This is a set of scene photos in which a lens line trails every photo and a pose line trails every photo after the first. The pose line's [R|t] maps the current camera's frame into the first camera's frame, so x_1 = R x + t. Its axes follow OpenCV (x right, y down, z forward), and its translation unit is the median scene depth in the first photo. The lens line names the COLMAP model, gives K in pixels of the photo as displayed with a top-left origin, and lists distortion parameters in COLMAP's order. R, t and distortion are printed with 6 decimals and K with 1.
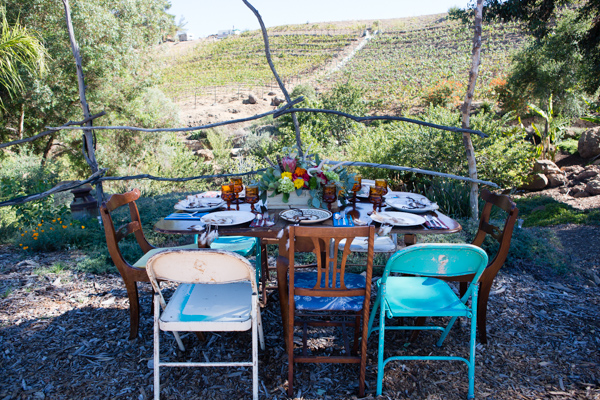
lens RADIAL K [[415.2, 0, 300.0], [0, 415.2, 200.0], [0, 0, 1]] dist [-0.059531, -0.002355]
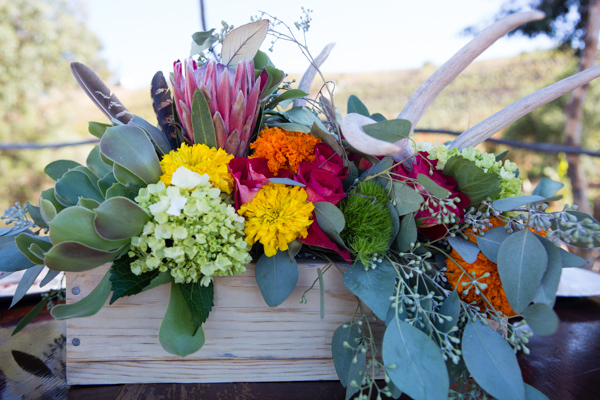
lens RADIAL K [[493.3, 0, 300.0], [0, 493.3, 200.0], [0, 0, 1]] dist [-0.039602, 0.016922]
pose [[0.995478, 0.015214, 0.093769, -0.011210], [-0.000443, 0.987824, -0.155573, -0.019021], [-0.094995, 0.154828, 0.983364, 0.822333]]
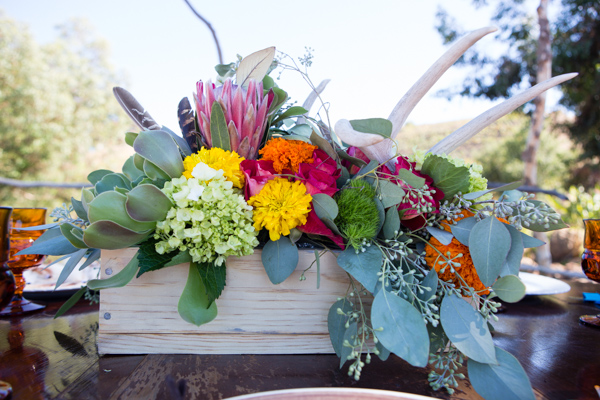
lens RADIAL K [[415.2, 0, 300.0], [0, 415.2, 200.0], [0, 0, 1]] dist [-0.059531, -0.002355]
pose [[0.996118, 0.025027, 0.084393, -0.009438], [-0.003791, 0.970040, -0.242916, -0.000938], [-0.087944, 0.241653, 0.966369, 0.827193]]
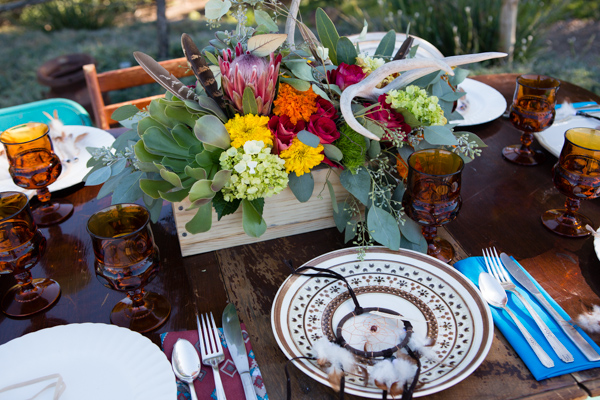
lens RADIAL K [[631.6, 0, 300.0], [0, 631.6, 200.0], [0, 0, 1]] dist [-0.002087, 0.002097]
pose [[0.953631, -0.175177, 0.244748, -0.101484], [0.083395, 0.935123, 0.344369, -0.145949], [-0.289195, -0.307990, 0.906371, 0.644953]]
